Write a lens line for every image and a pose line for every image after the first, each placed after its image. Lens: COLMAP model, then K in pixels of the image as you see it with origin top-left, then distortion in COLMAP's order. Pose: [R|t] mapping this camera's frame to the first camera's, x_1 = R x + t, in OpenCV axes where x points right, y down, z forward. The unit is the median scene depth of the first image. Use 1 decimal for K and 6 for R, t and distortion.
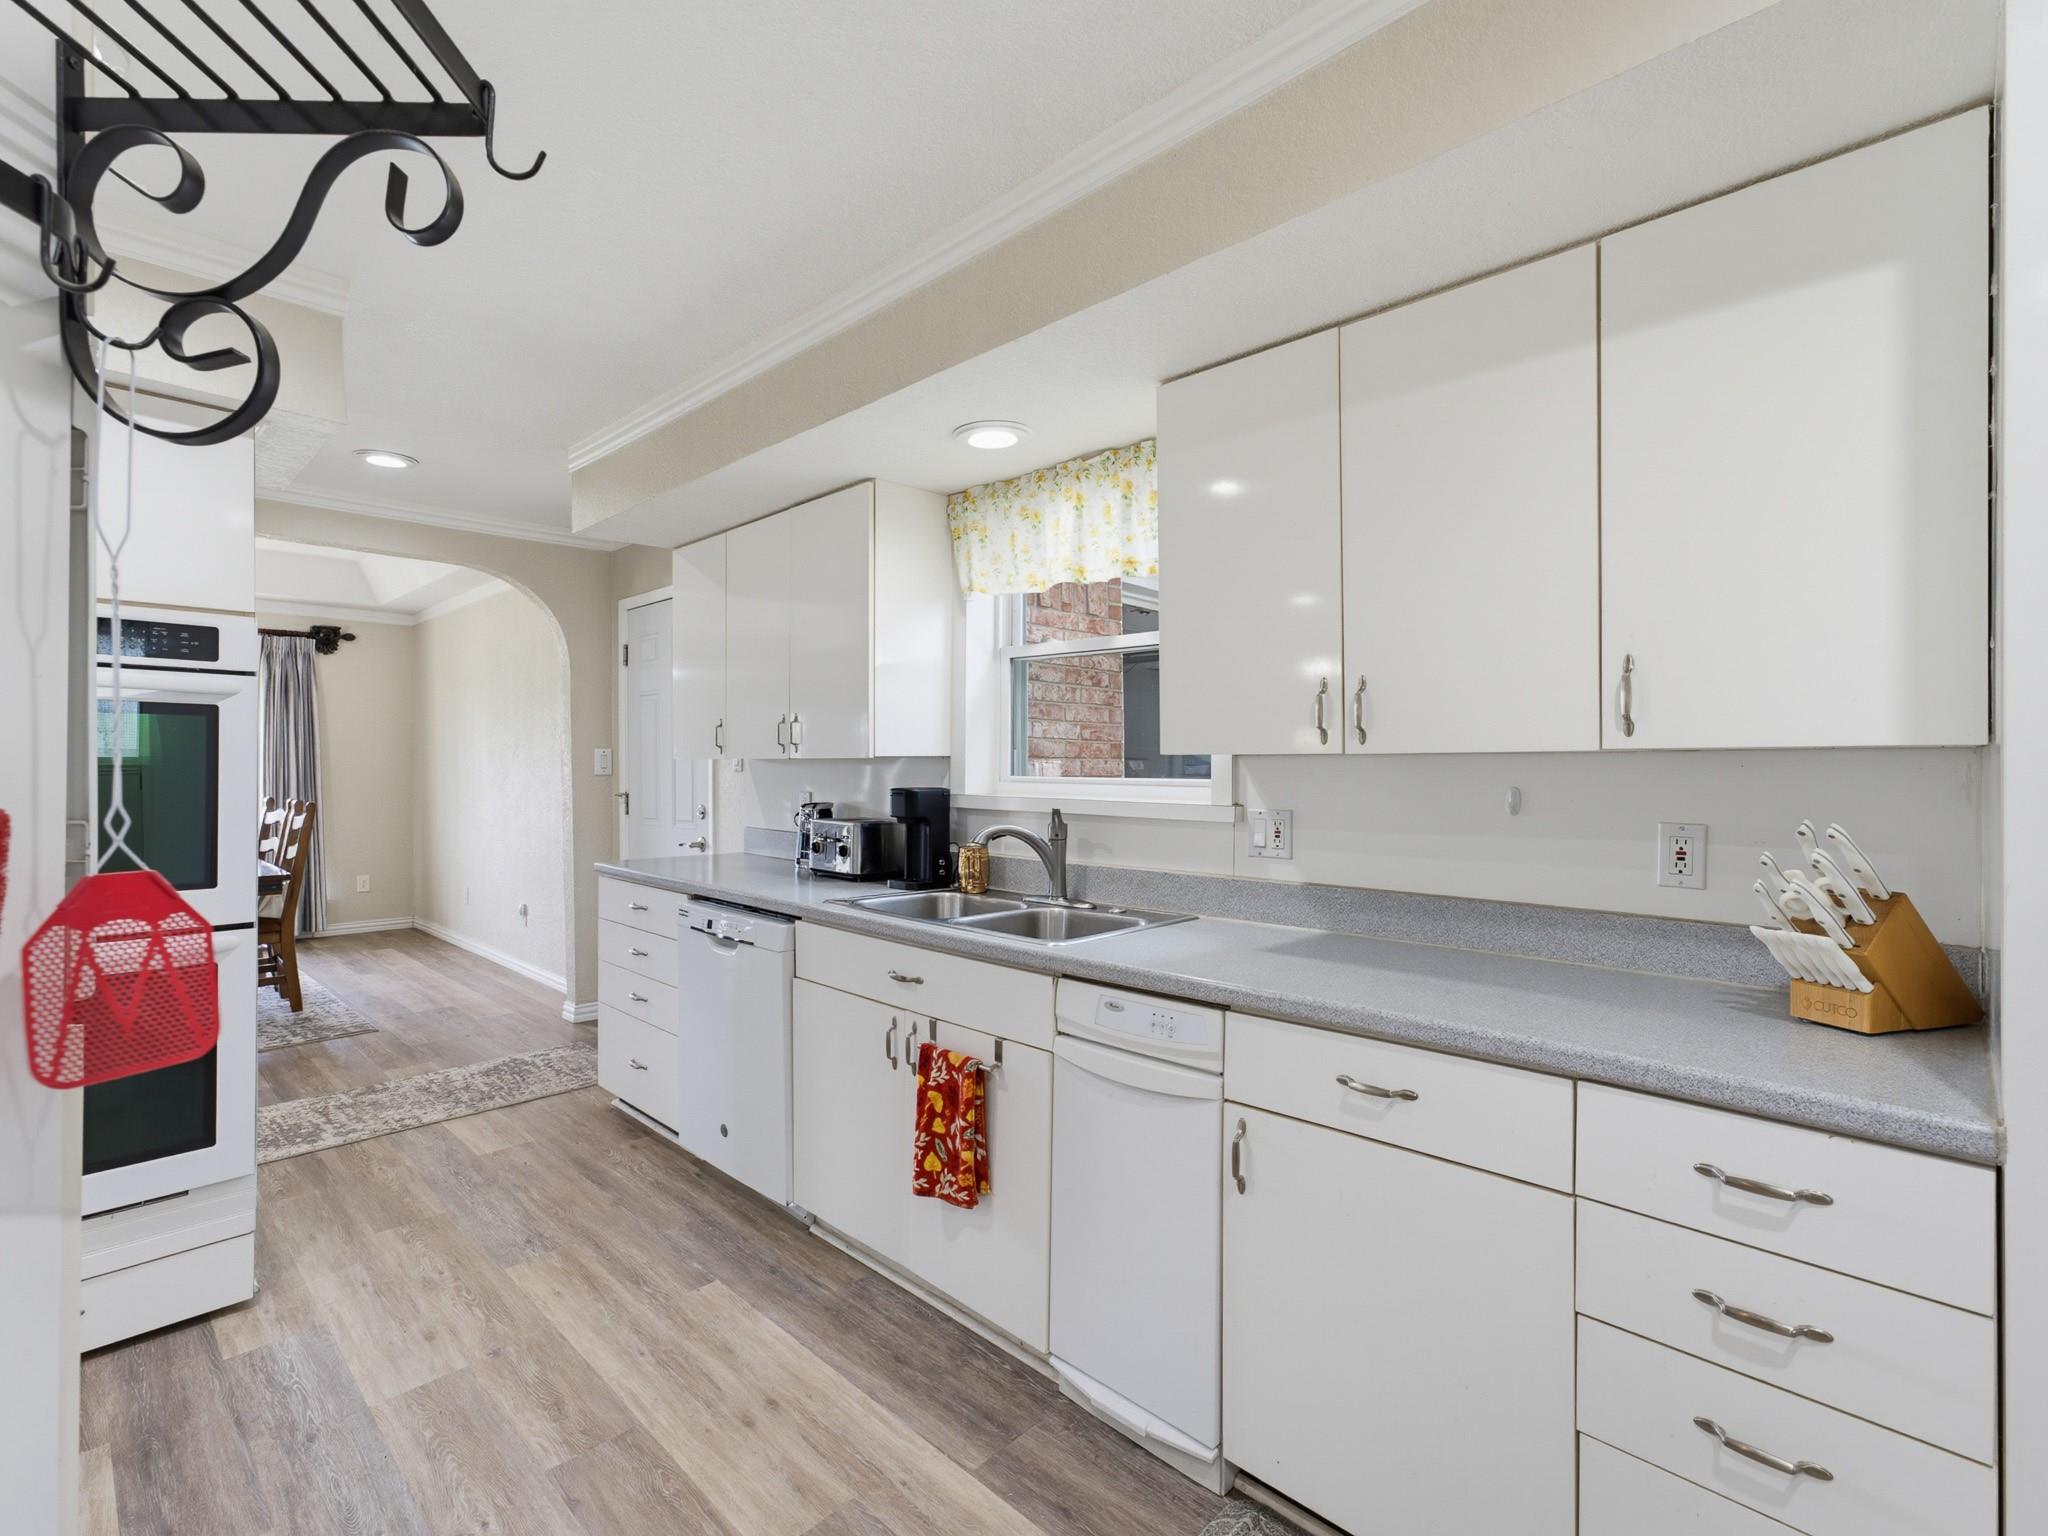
lens RADIAL K [[953.1, 0, 1024.0], [0, 953.1, 768.0], [0, 0, 1]] dist [0.001436, 0.046651]
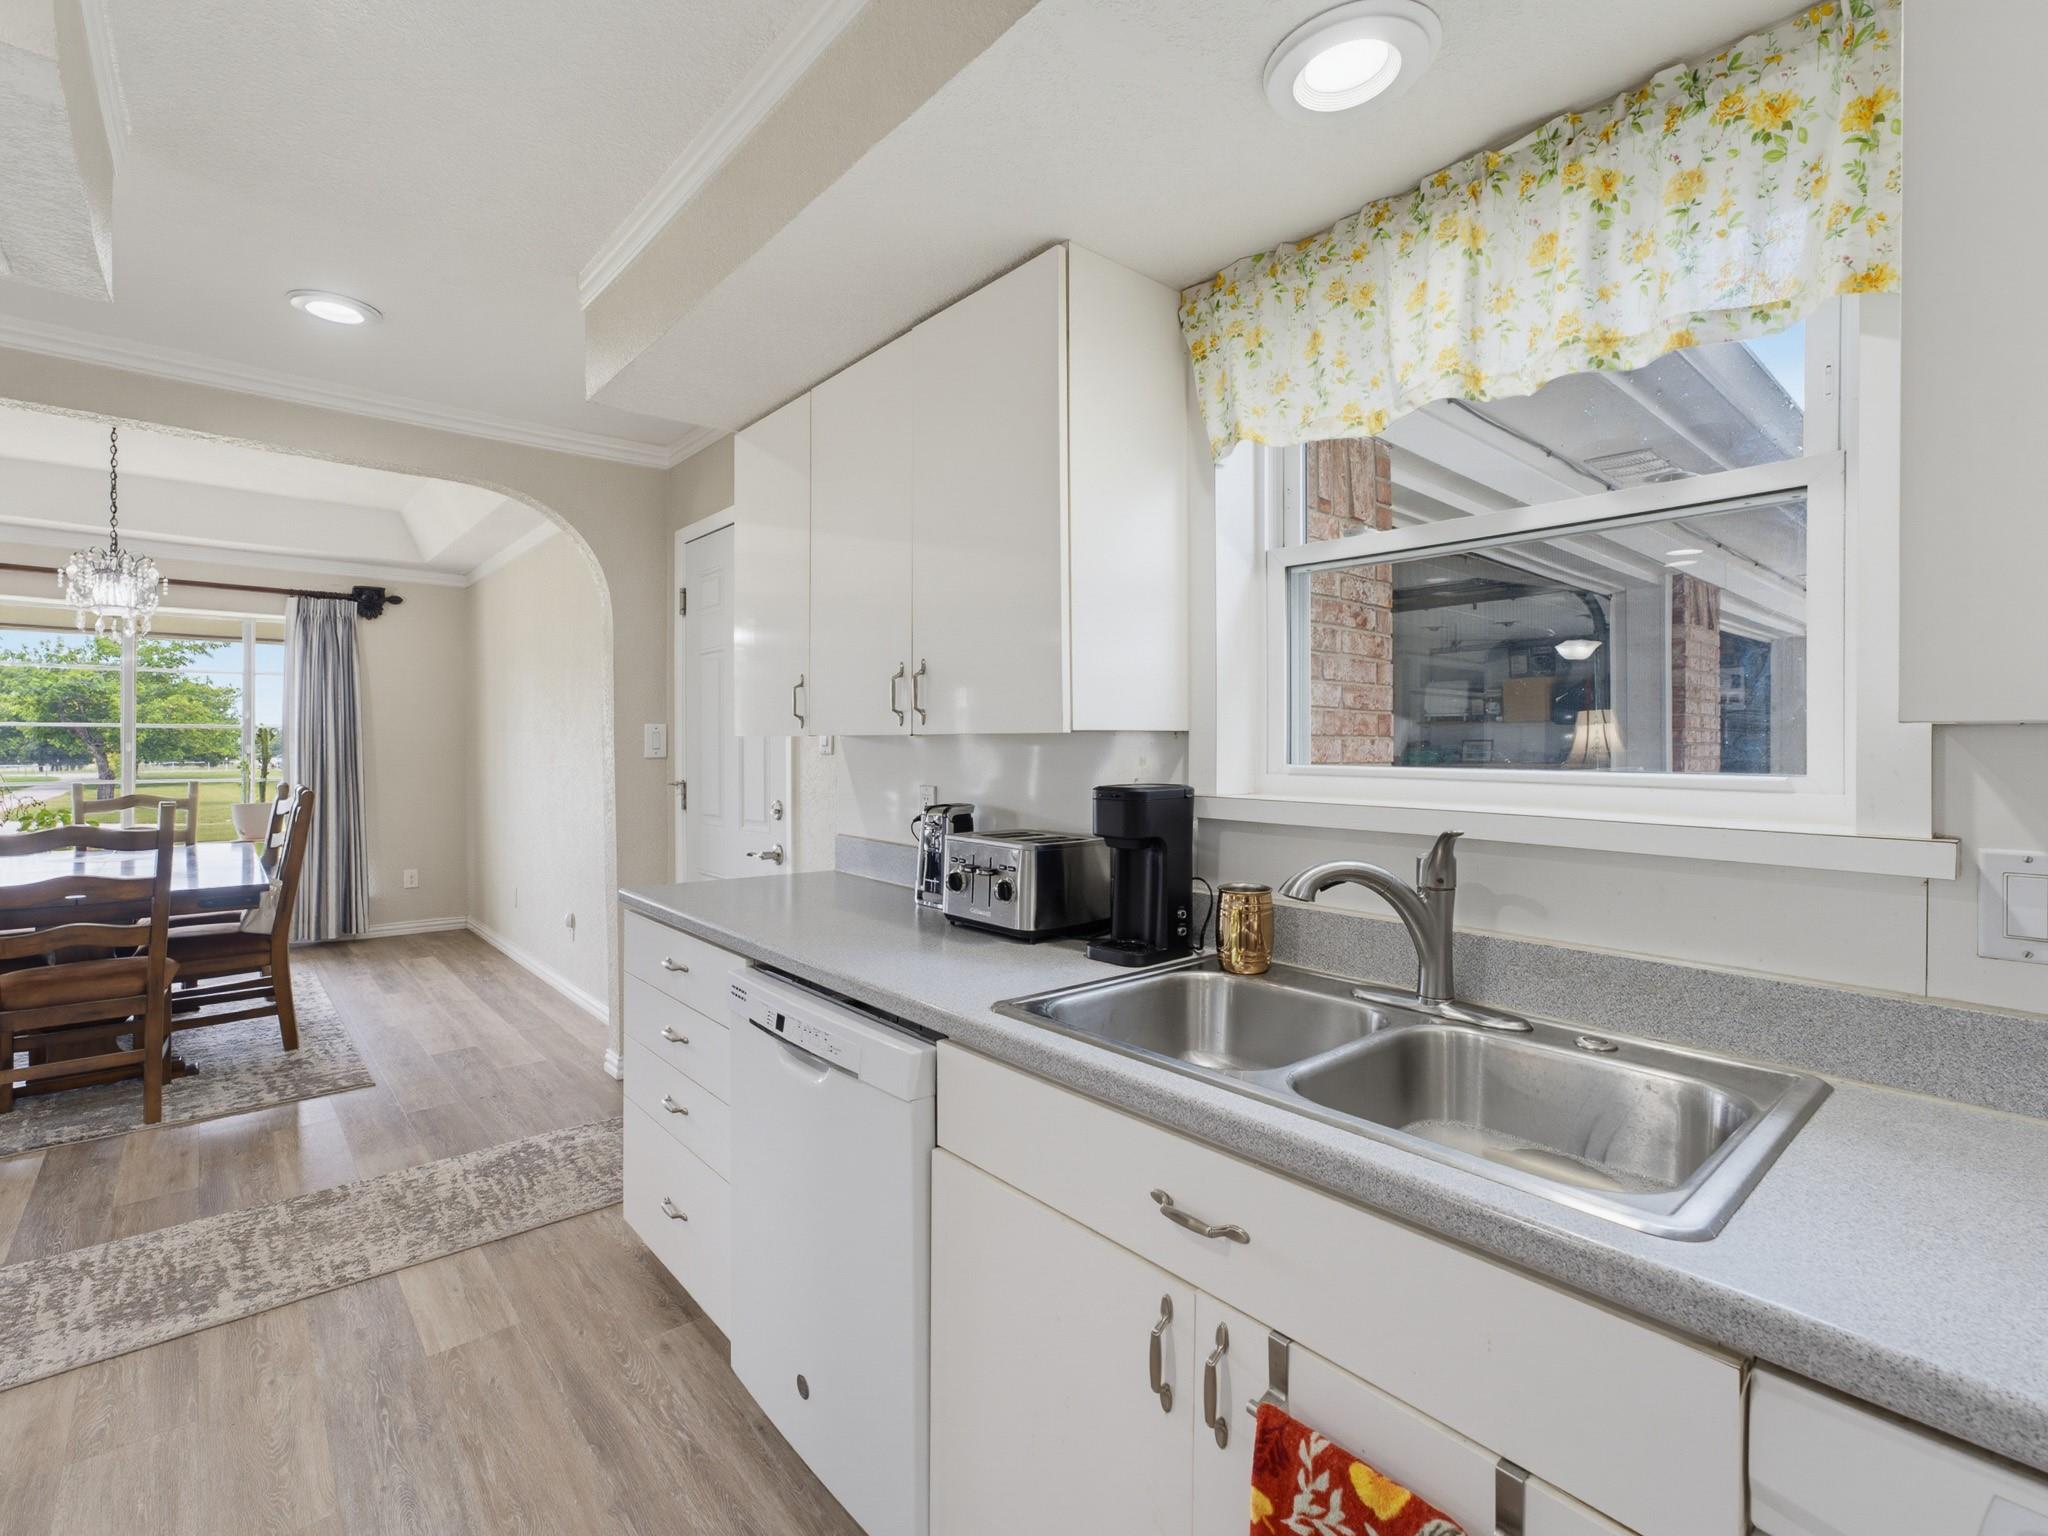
lens RADIAL K [[955.4, 0, 1073.5], [0, 955.4, 757.0], [0, 0, 1]] dist [0.014186, 0.000821]
pose [[0.999210, 0.003145, -0.039623, -0.115661], [-0.002851, 0.999968, 0.007467, -0.000405], [0.039645, -0.007348, 0.999187, 0.383023]]
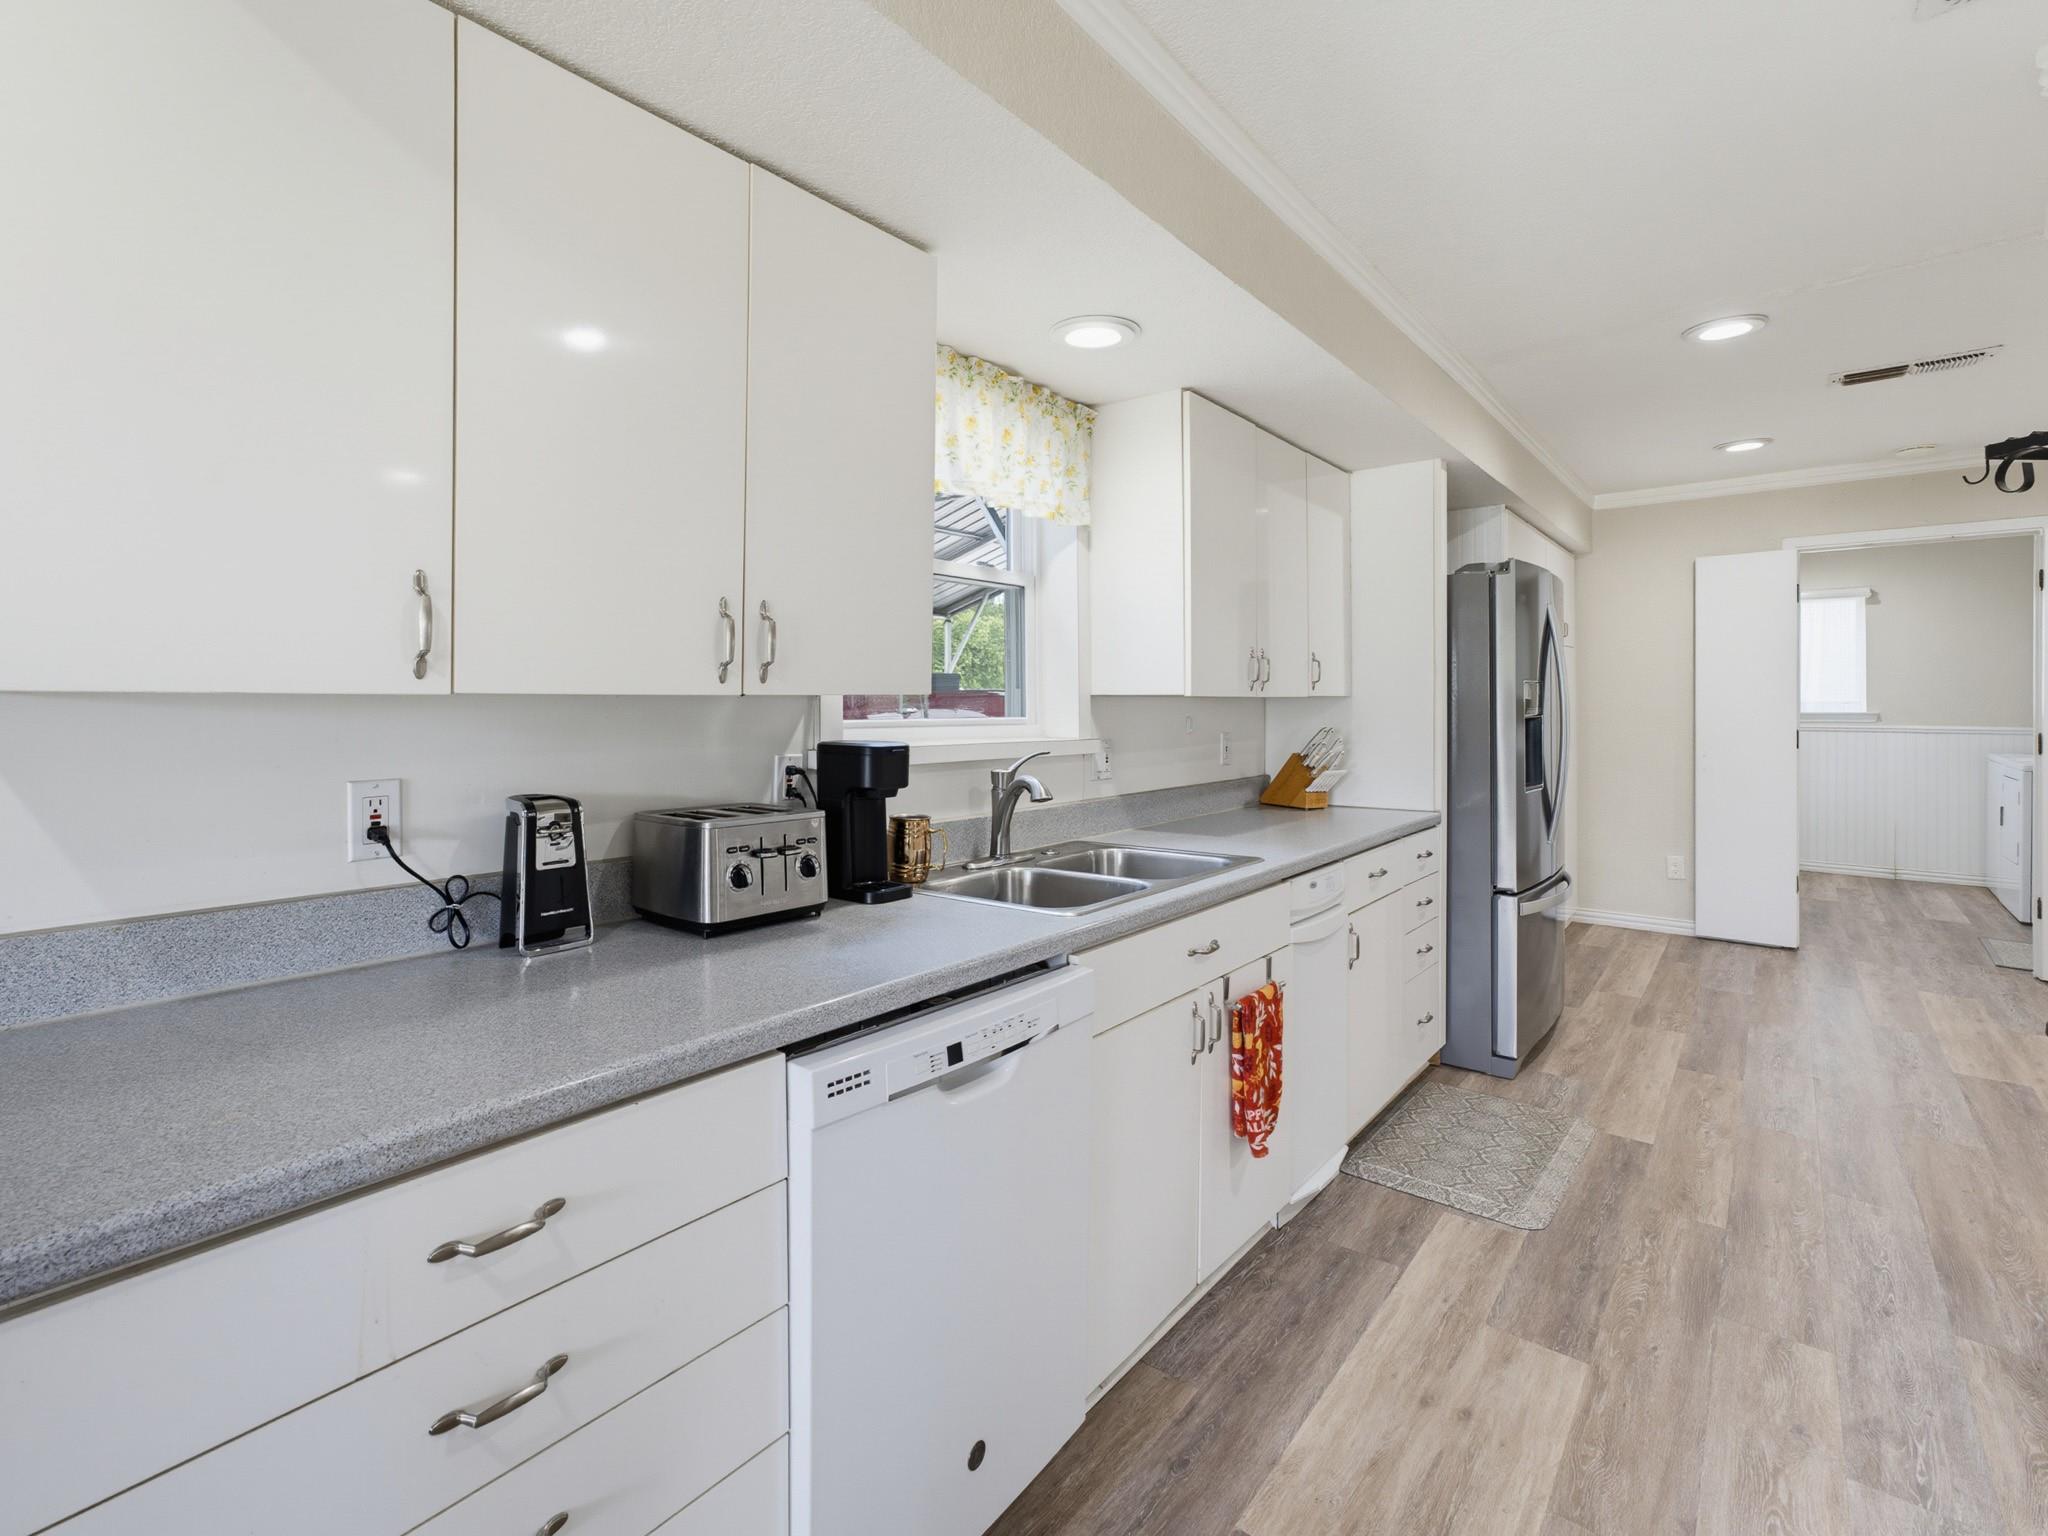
lens RADIAL K [[945.0, 0, 896.2], [0, 945.0, 712.0], [0, 0, 1]] dist [0.001156, 0.000277]
pose [[-0.015827, -0.008966, 0.999835, -0.692628], [0.011326, 0.999894, 0.009146, -0.004317], [-0.999811, 0.011468, -0.015724, 0.915163]]
